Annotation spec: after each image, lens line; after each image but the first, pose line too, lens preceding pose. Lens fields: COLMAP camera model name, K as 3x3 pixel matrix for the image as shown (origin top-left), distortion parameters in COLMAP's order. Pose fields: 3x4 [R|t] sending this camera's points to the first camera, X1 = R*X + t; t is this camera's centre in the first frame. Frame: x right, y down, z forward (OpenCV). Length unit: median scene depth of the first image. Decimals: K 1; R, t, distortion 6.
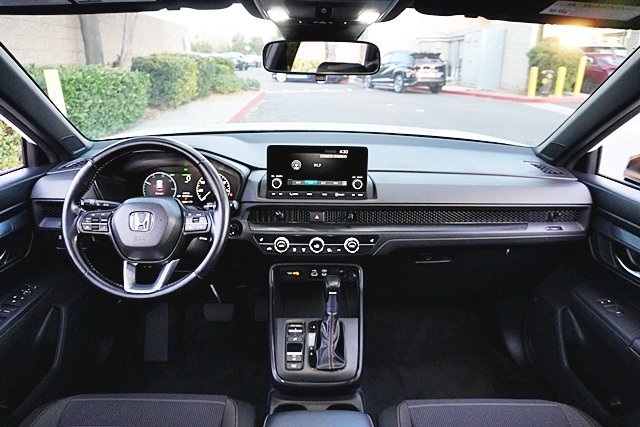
lens RADIAL K [[436.4, 0, 322.3], [0, 436.4, 210.8], [0, 0, 1]] dist [-0.022282, 0.014858]
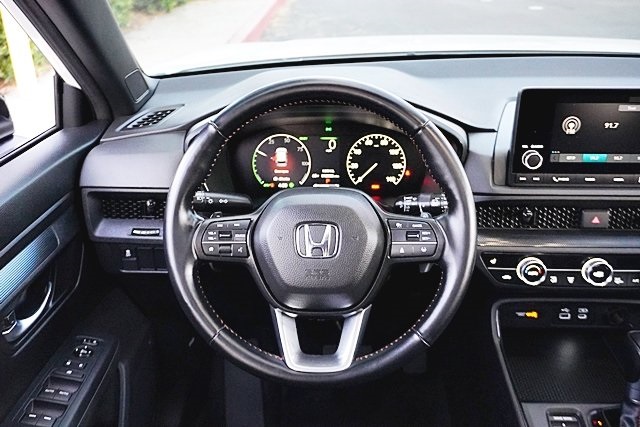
lens RADIAL K [[626.5, 0, 319.7], [0, 626.5, 213.3], [0, 0, 1]] dist [-0.001101, 0.000000]
pose [[0.998319, 0.001386, -0.057940, -0.317467], [0.003649, 0.996228, 0.086700, -0.064426], [0.057842, -0.086765, 0.994548, 0.207740]]
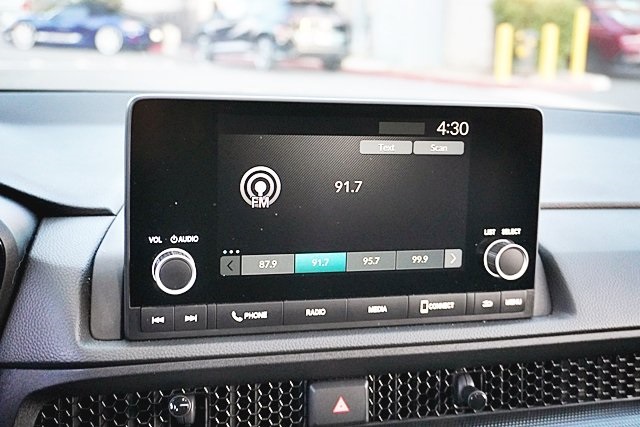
lens RADIAL K [[821.3, 0, 317.1], [0, 821.3, 214.2], [0, 0, 1]] dist [0.081370, 0.000000]
pose [[0.970318, -0.029445, 0.240032, -0.131852], [0.052886, 0.994371, -0.091811, -0.049358], [-0.235978, 0.101780, 0.966414, 0.571184]]
